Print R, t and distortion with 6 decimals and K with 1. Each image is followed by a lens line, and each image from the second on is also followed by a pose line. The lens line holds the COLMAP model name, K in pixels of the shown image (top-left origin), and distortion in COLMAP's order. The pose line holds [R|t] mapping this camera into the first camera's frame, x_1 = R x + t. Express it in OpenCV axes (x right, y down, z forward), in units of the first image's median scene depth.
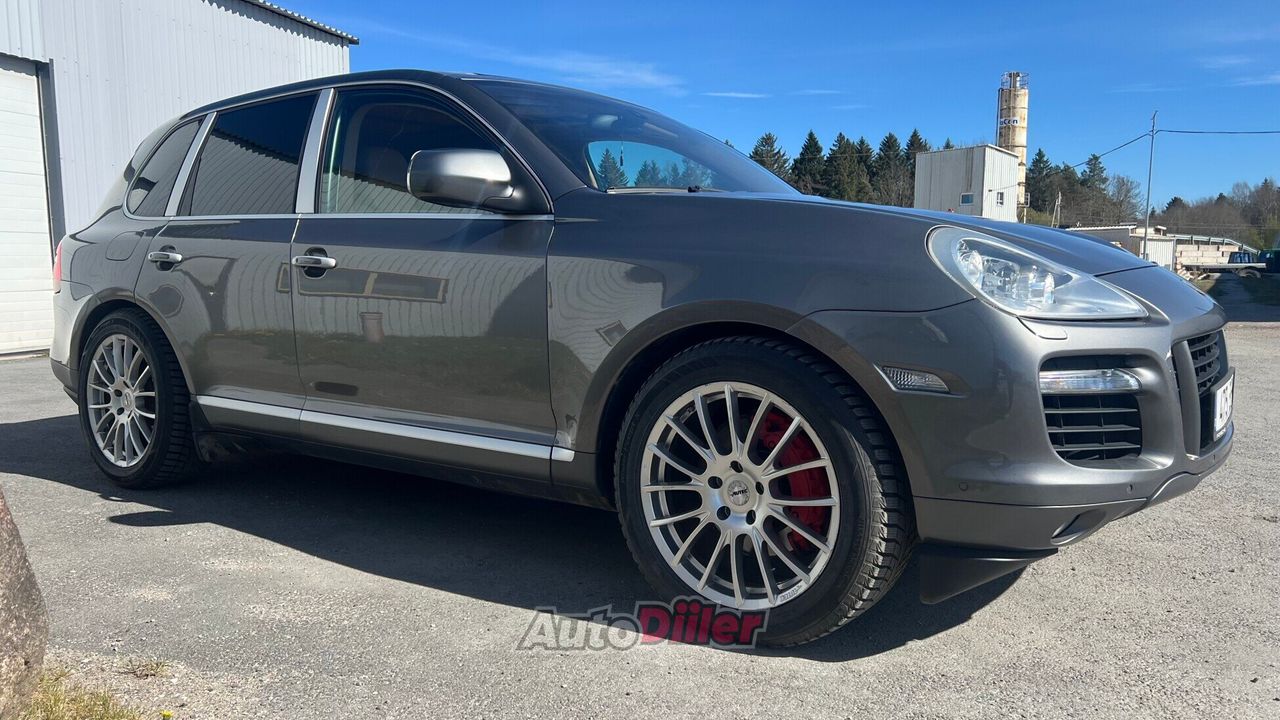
lens RADIAL K [[947.3, 0, 648.8], [0, 947.3, 365.8], [0, 0, 1]] dist [0.007299, -0.015081]
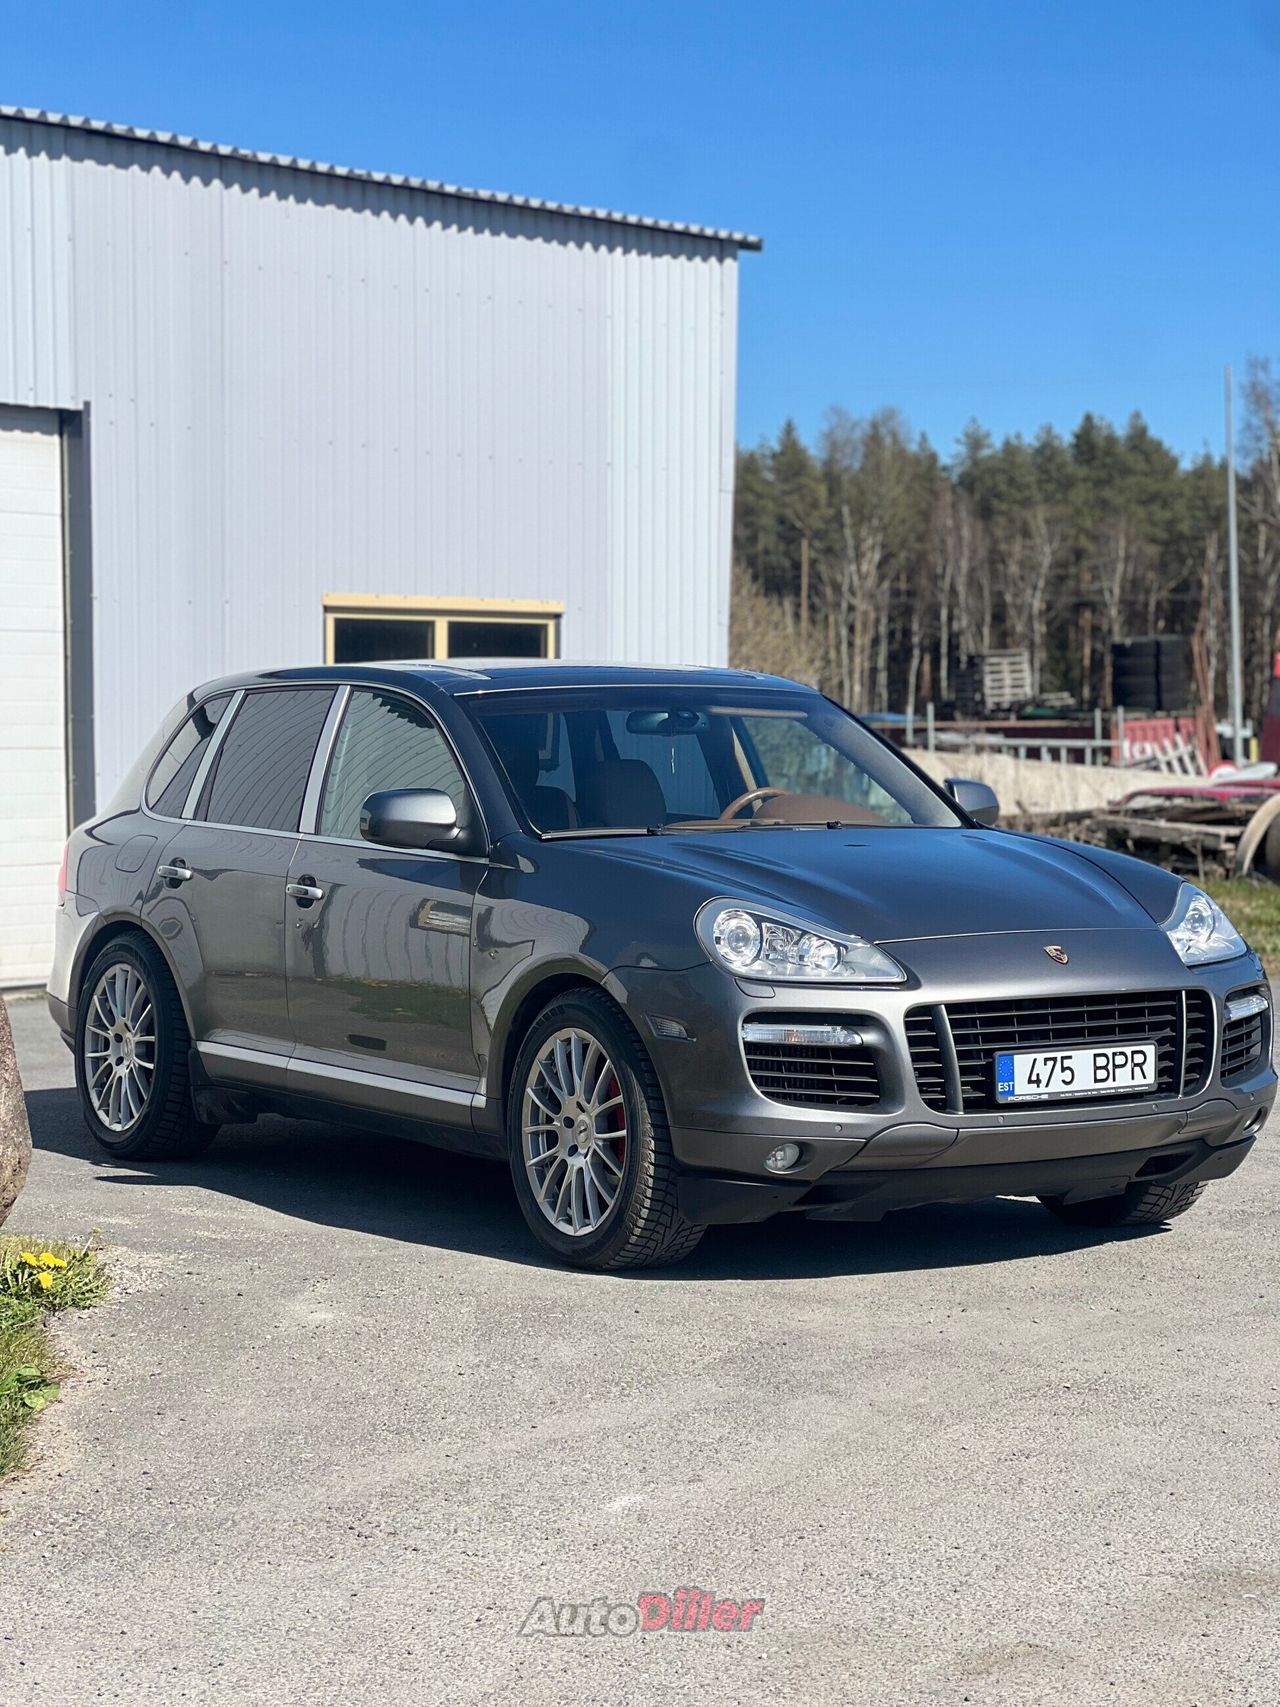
lens RADIAL K [[3769.3, 0, 639.3], [0, 3769.3, 852.2], [0, 0, 1]] dist [0.069916, 0.000000]
pose [[0.916201, 0.021991, -0.400114, 1.126485], [-0.050602, 0.996849, -0.061084, 0.045904], [0.397510, 0.076212, 0.914427, -1.768088]]
